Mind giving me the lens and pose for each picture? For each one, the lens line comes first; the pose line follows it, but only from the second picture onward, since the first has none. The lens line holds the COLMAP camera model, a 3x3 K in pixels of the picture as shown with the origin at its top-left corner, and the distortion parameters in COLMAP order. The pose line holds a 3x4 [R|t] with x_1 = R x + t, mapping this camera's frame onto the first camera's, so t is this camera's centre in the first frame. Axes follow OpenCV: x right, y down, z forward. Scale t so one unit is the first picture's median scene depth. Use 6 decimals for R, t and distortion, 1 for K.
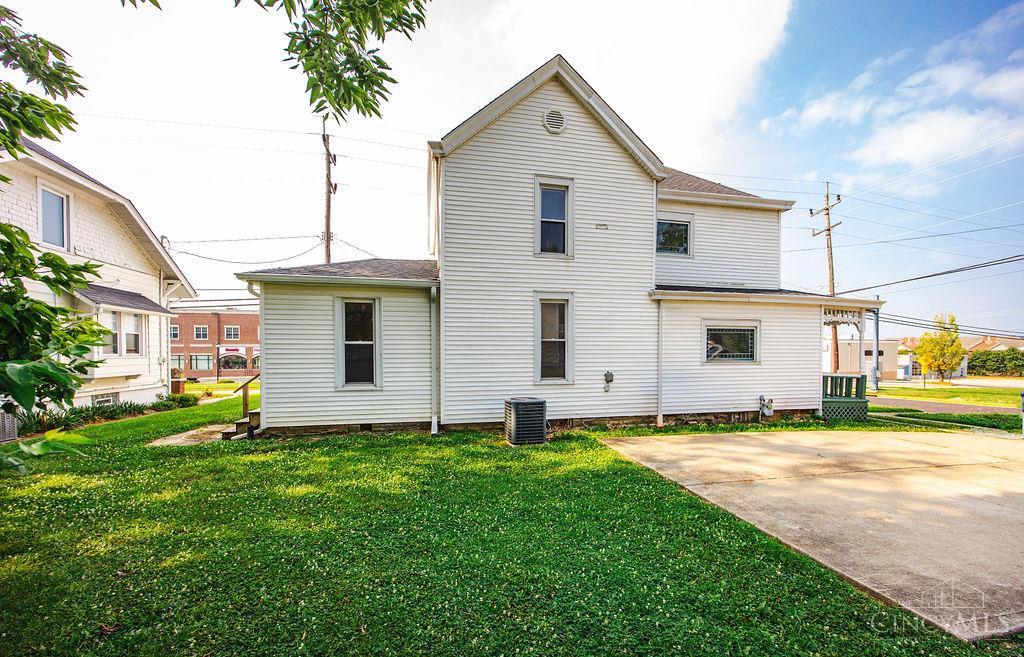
lens RADIAL K [[406.7, 0, 523.8], [0, 406.7, 357.5], [0, 0, 1]] dist [-0.004839, -0.000236]
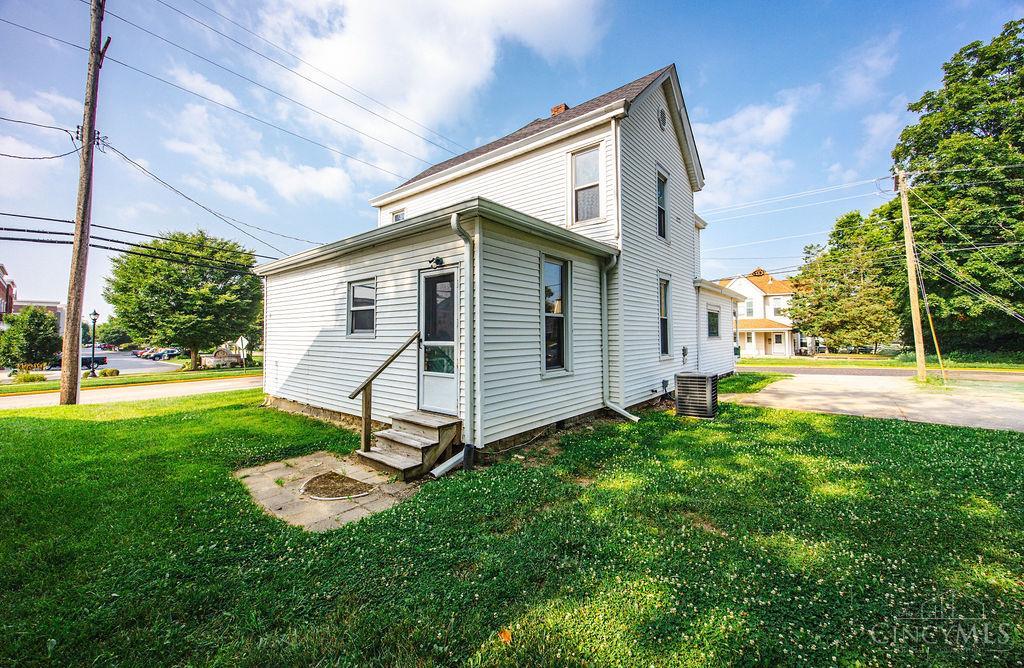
lens RADIAL K [[401.2, 0, 512.8], [0, 401.2, 332.2], [0, 0, 1]] dist [-0.001528, -0.000139]
pose [[0.787424, -0.002148, 0.616409, -0.926617], [0.014810, 0.999771, -0.015435, 0.005604], [-0.616234, 0.021283, 0.787275, 0.449539]]
